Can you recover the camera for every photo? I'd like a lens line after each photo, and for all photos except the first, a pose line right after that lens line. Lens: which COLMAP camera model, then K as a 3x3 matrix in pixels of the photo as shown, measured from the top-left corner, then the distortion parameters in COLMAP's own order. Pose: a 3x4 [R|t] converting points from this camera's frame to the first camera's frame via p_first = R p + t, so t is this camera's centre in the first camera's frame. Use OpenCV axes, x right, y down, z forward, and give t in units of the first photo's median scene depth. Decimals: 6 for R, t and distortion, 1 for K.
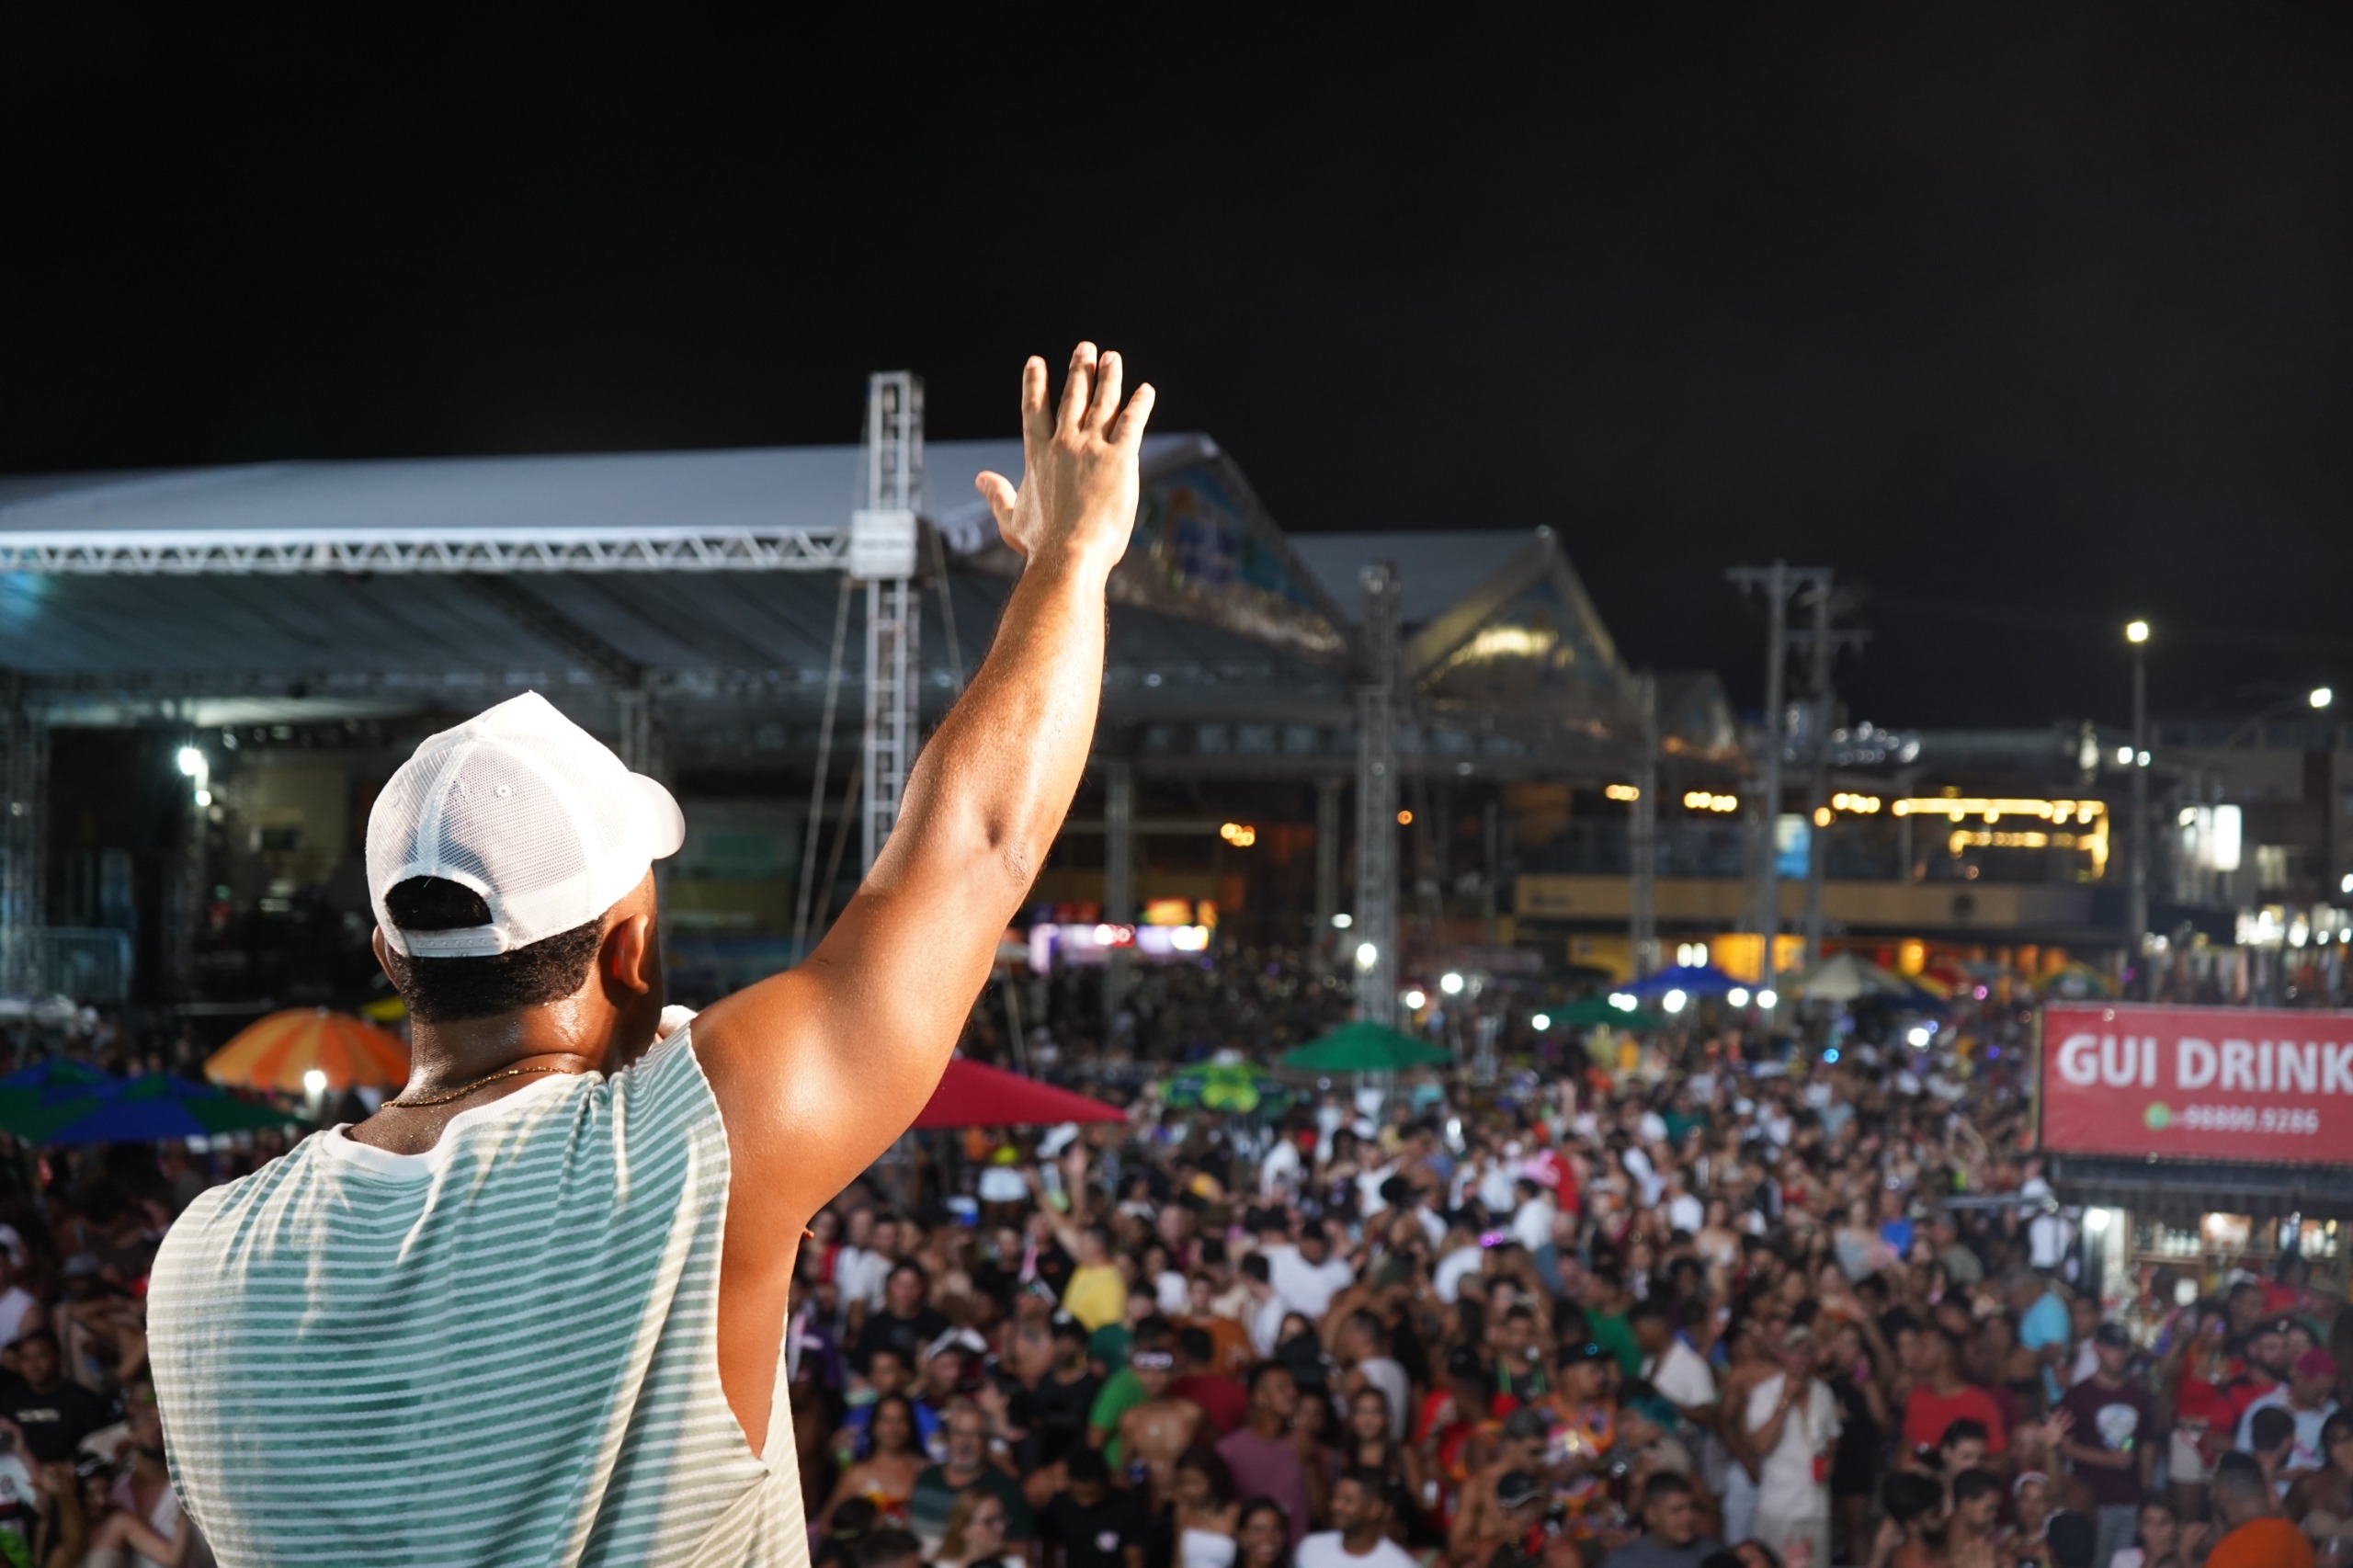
lens RADIAL K [[2943.5, 0, 1254.5], [0, 2943.5, 795.0], [0, 0, 1]] dist [0.064916, 0.000000]
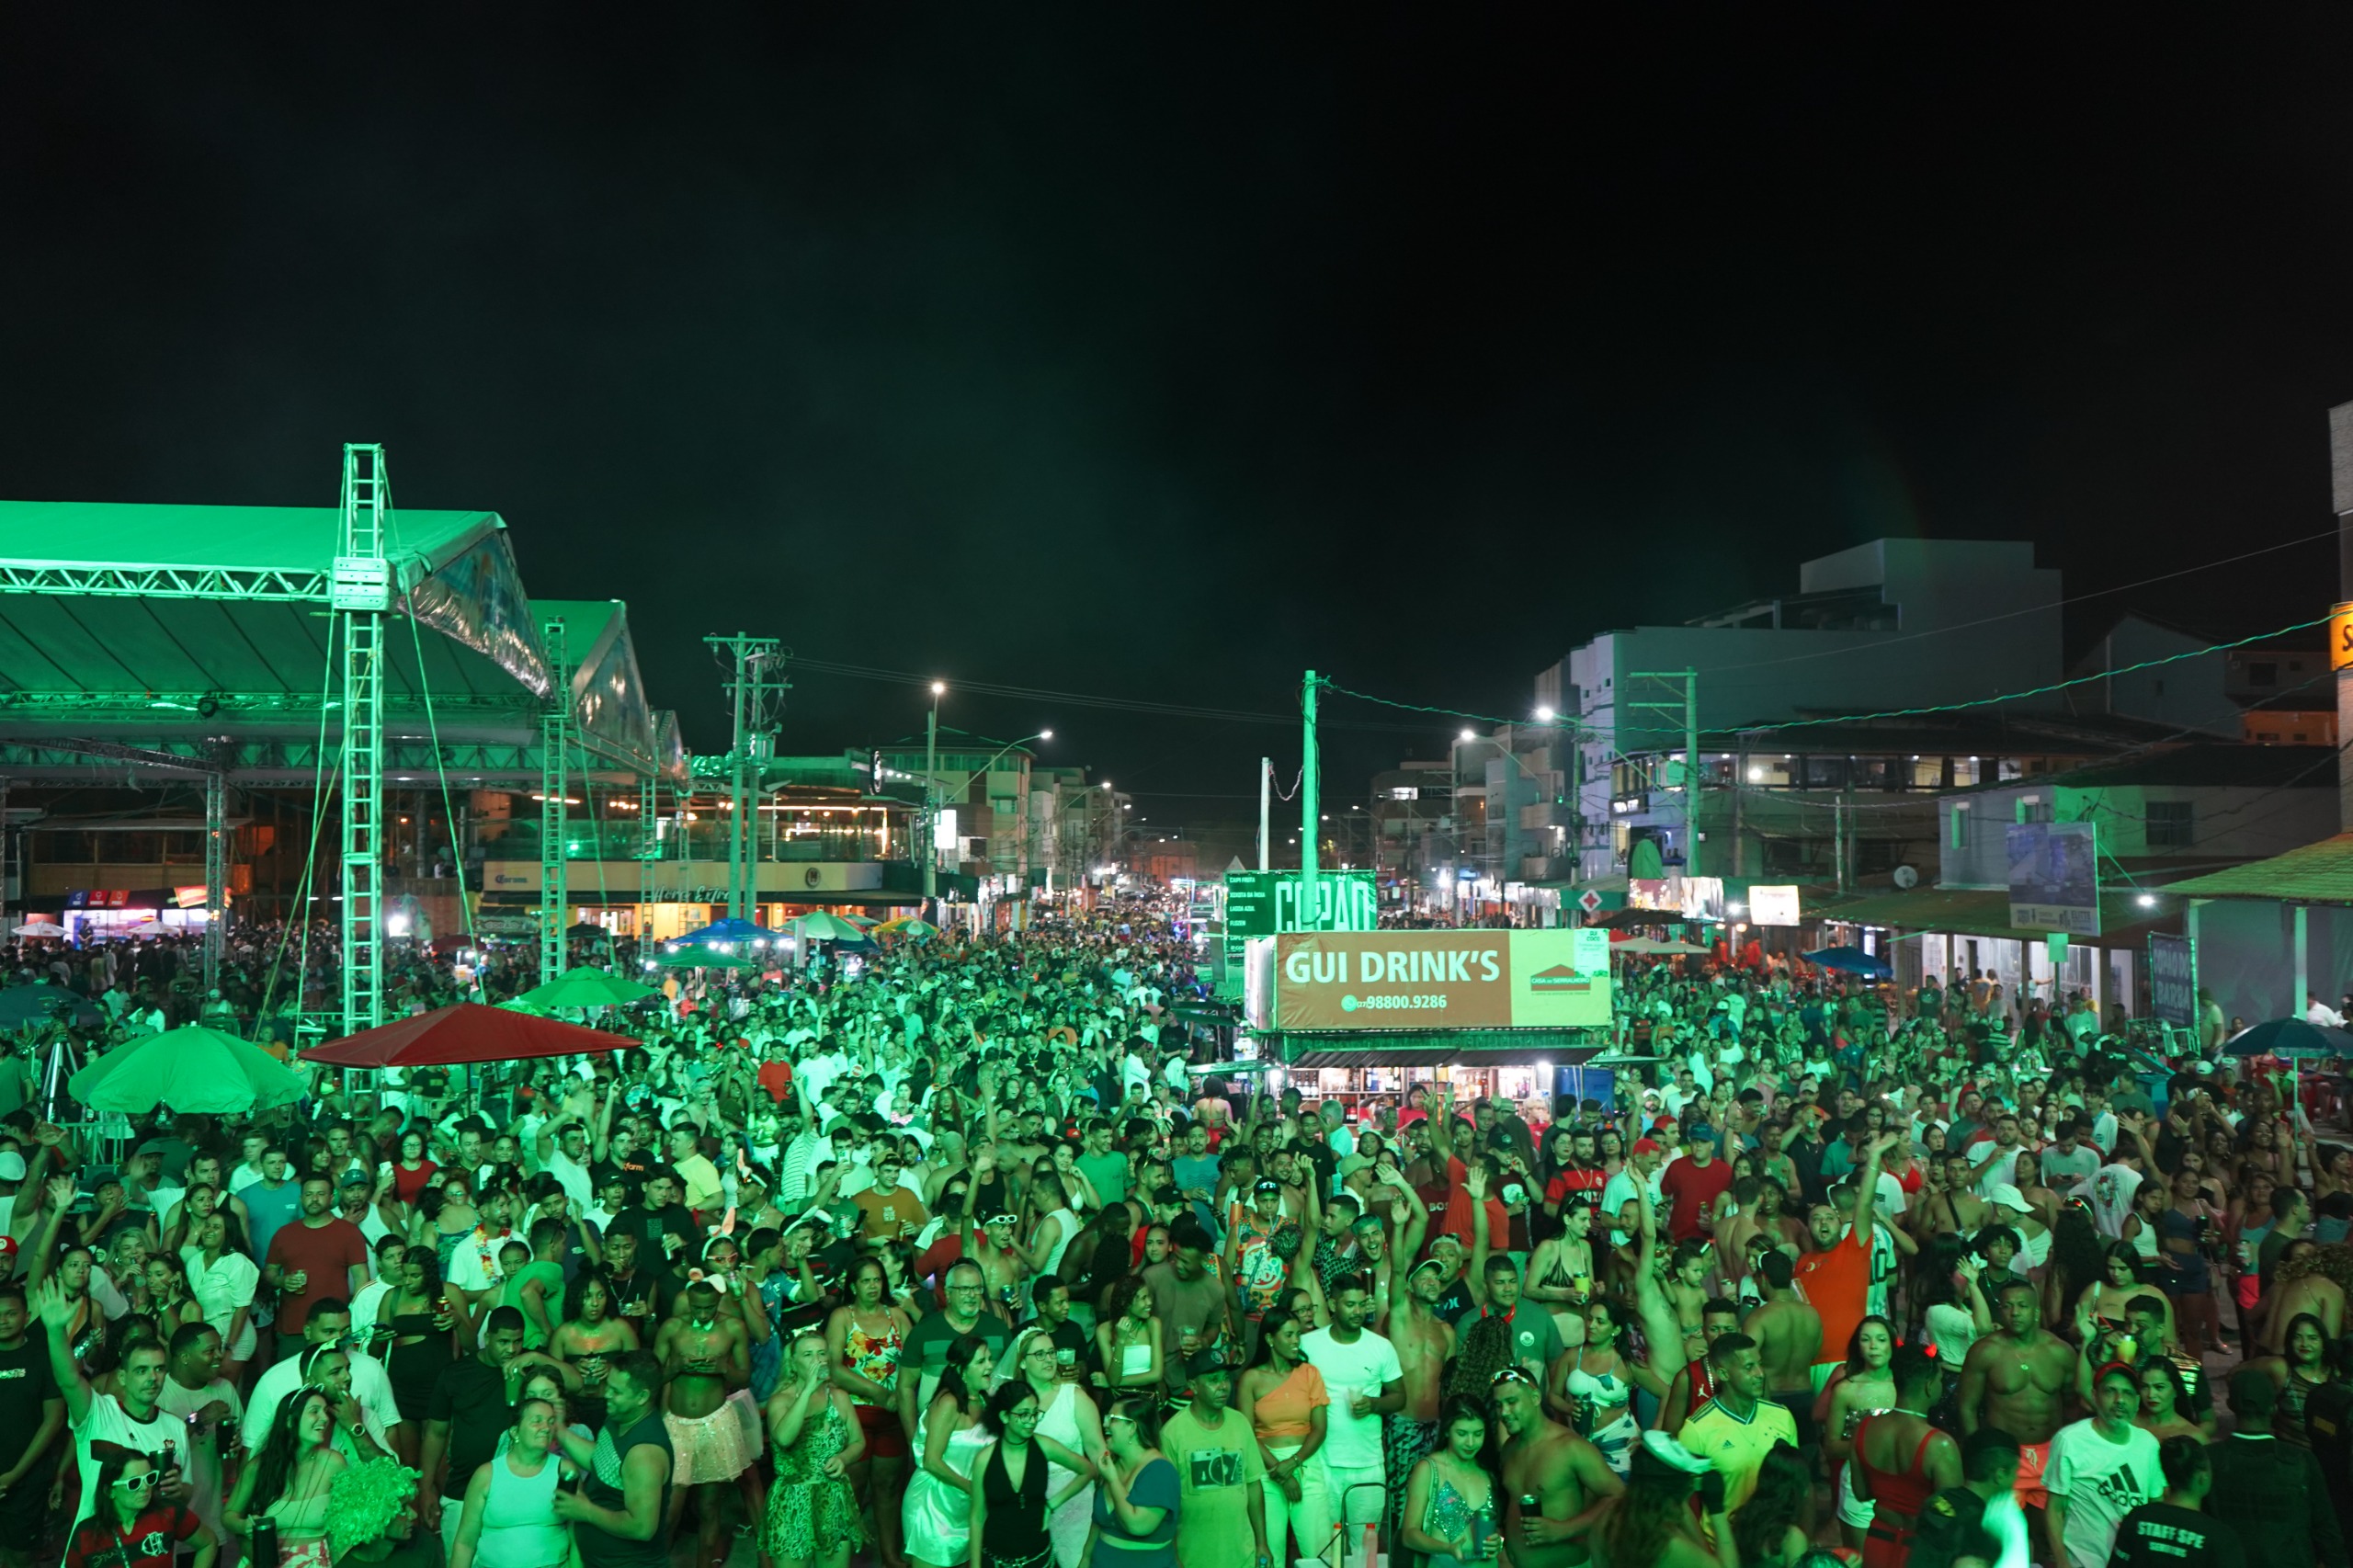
lens RADIAL K [[2077.6, 0, 1169.9], [0, 2077.6, 800.5], [0, 0, 1]] dist [-0.002016, 0.007361]
pose [[0.895895, -0.000636, 0.444265, -0.158713], [0.001295, 0.999998, -0.001179, 0.004648], [-0.444263, 0.001631, 0.895895, 0.065057]]
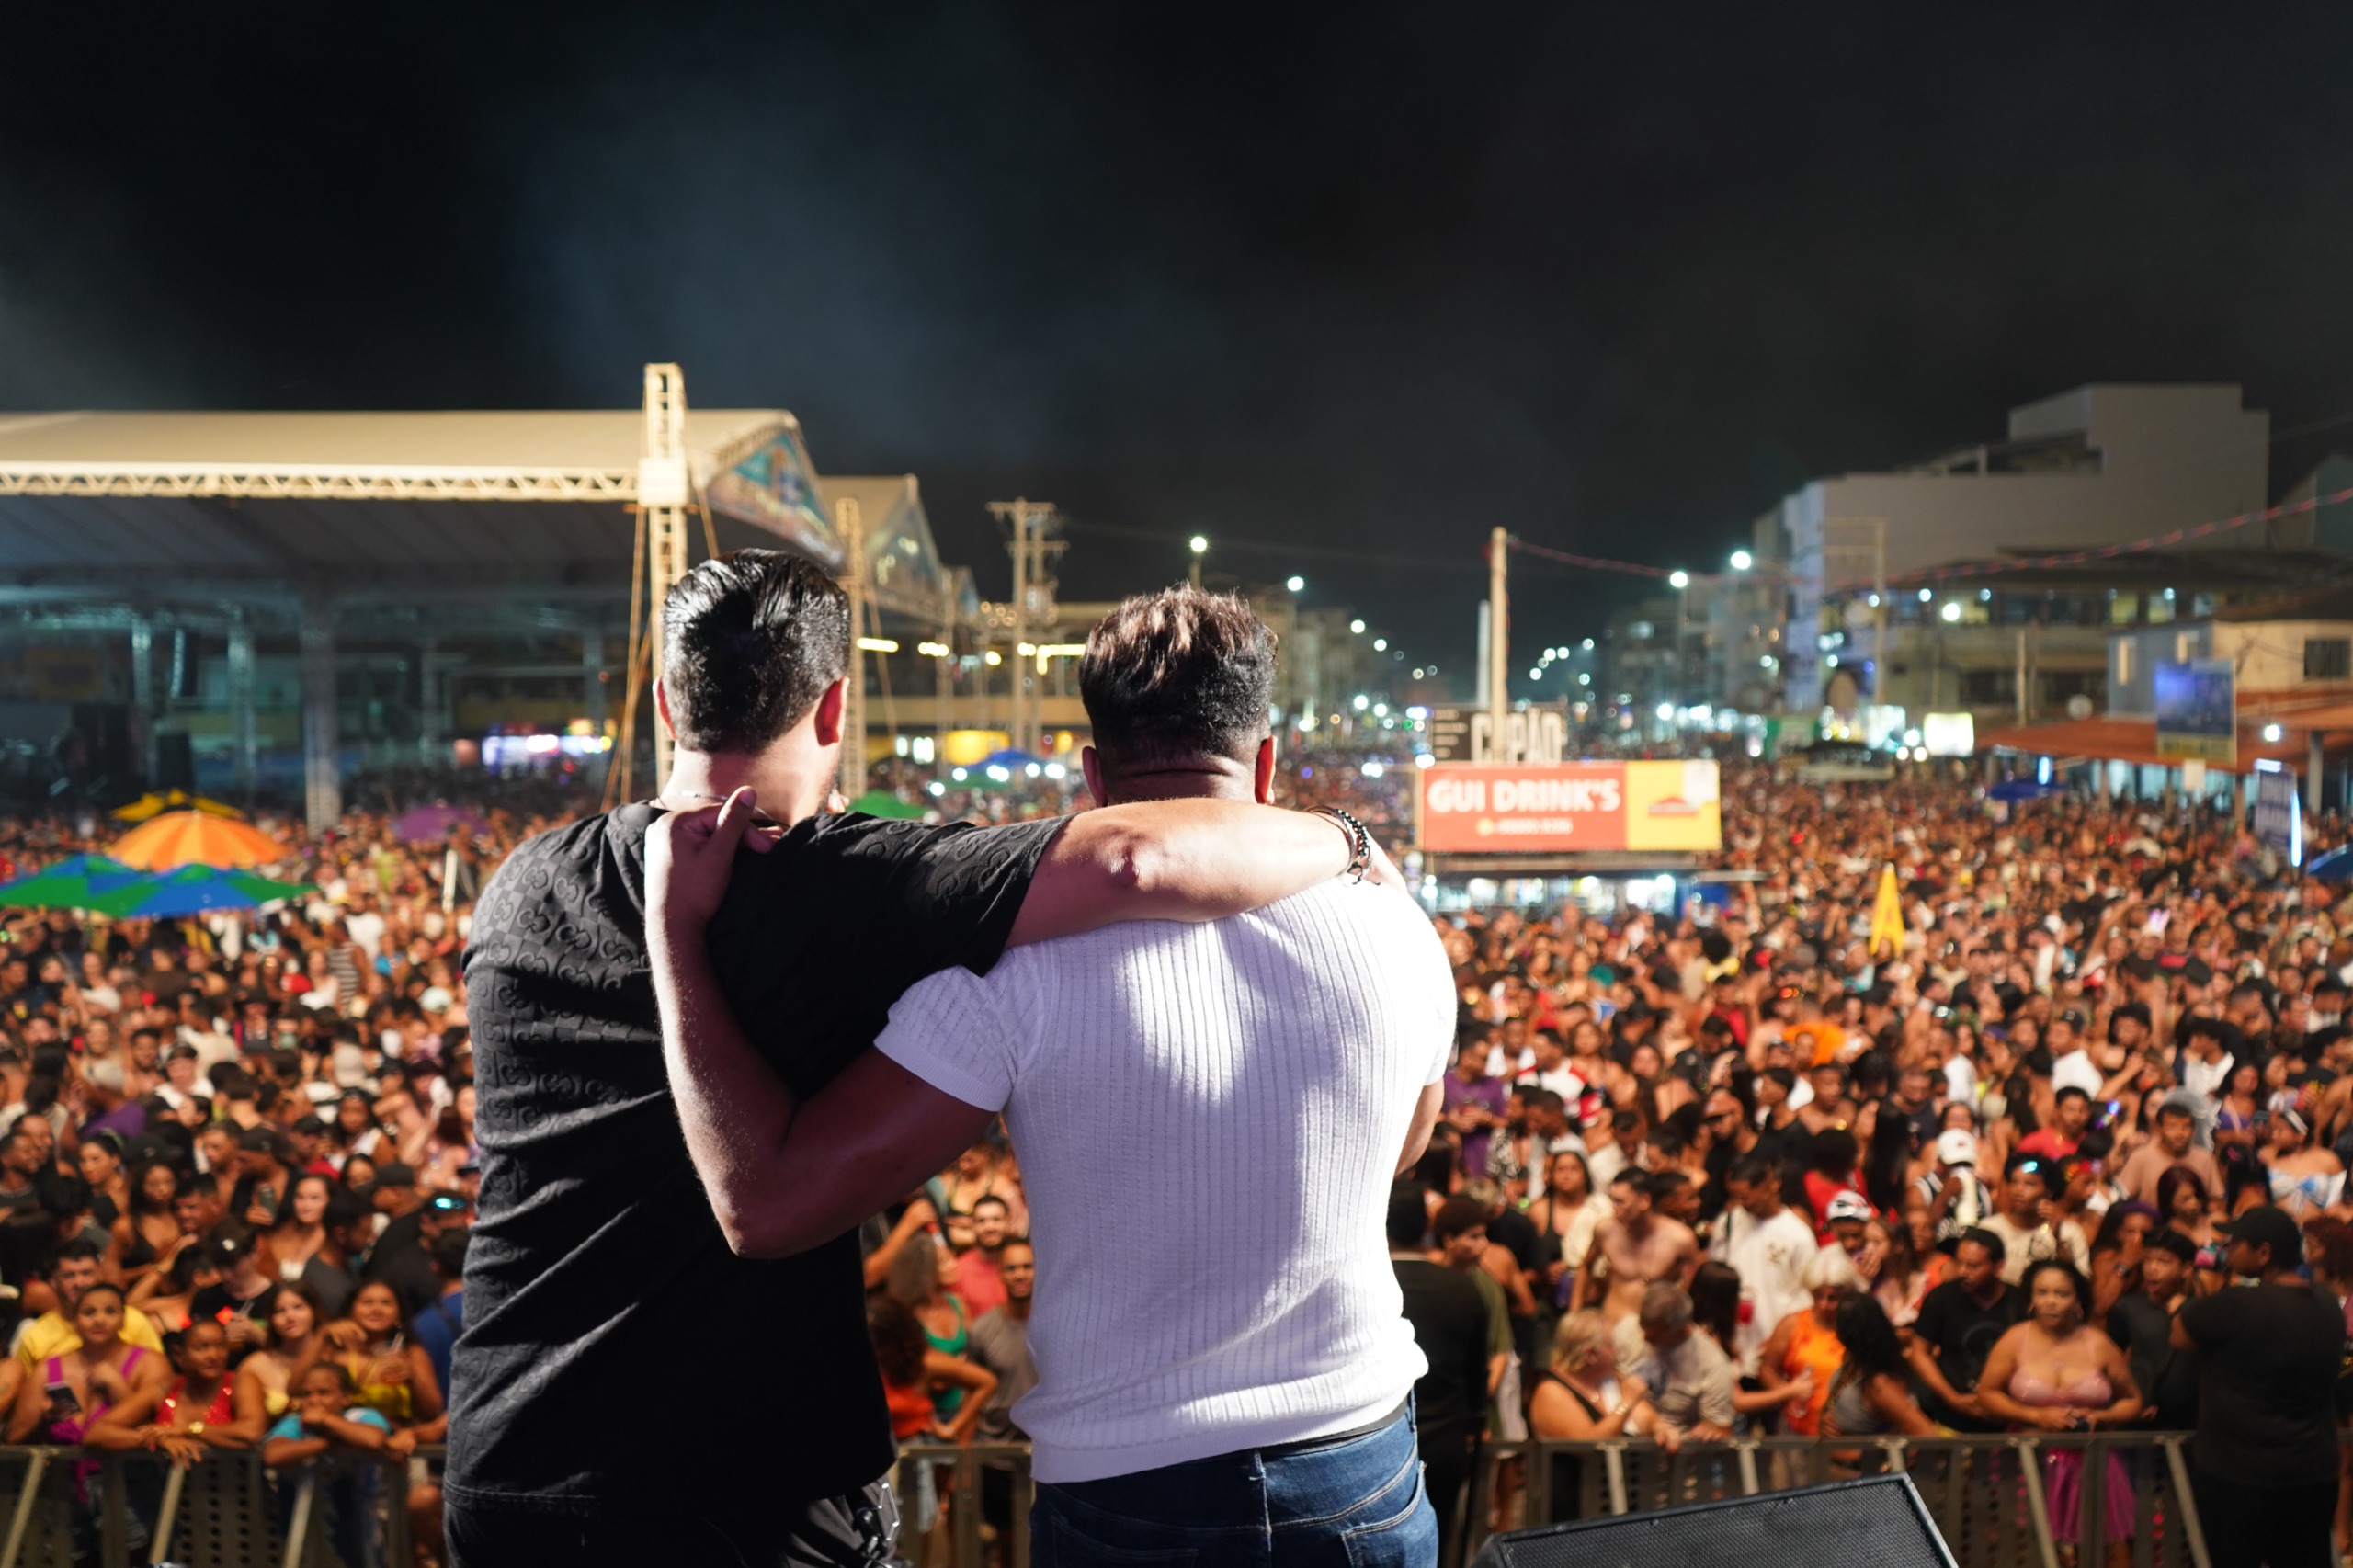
lens RADIAL K [[1844.0, 0, 1174.2], [0, 1844.0, 789.5], [0, 0, 1]] dist [-0.001776, 0.000170]
pose [[0.947903, -0.034942, 0.316637, -0.138940], [0.010124, 0.996768, 0.079688, -0.001393], [-0.318399, -0.072331, 0.945193, 0.021299]]
